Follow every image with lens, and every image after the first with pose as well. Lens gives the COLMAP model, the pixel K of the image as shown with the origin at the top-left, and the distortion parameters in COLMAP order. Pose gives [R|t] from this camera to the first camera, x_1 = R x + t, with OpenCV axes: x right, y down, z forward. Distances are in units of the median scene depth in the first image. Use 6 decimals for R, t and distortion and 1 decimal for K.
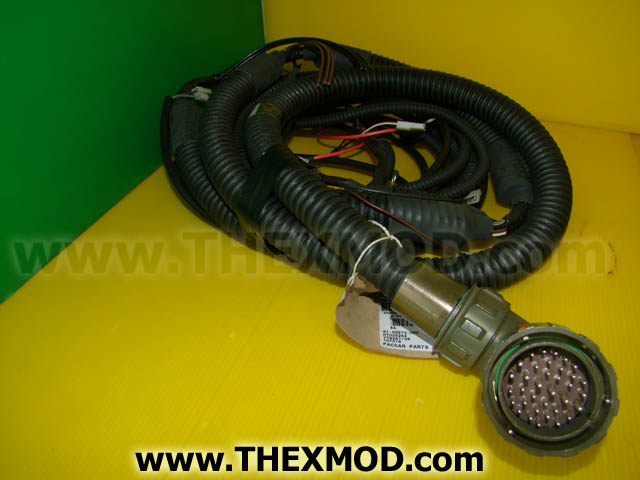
lens RADIAL K [[563.5, 0, 320.0], [0, 563.5, 240.0], [0, 0, 1]] dist [-0.117215, 0.213216]
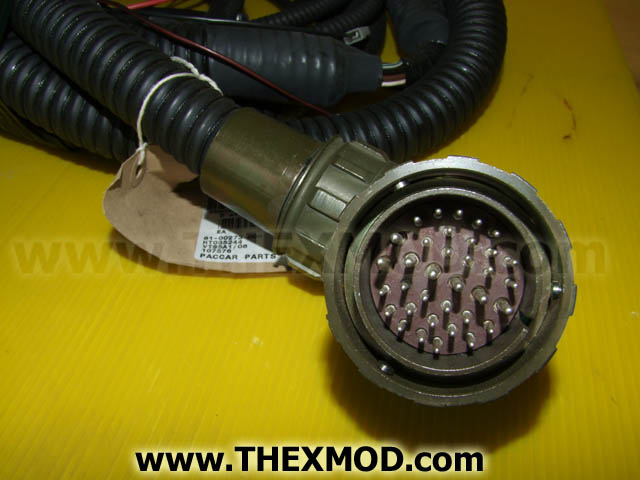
lens RADIAL K [[658.1, 0, 320.0], [0, 658.1, 240.0], [0, 0, 1]] dist [-0.005969, -0.008674]
pose [[0.992653, -0.070254, 0.098506, 0.171536], [0.065702, 0.996649, 0.048721, 0.142577], [-0.101599, -0.041891, 0.993943, 0.290874]]
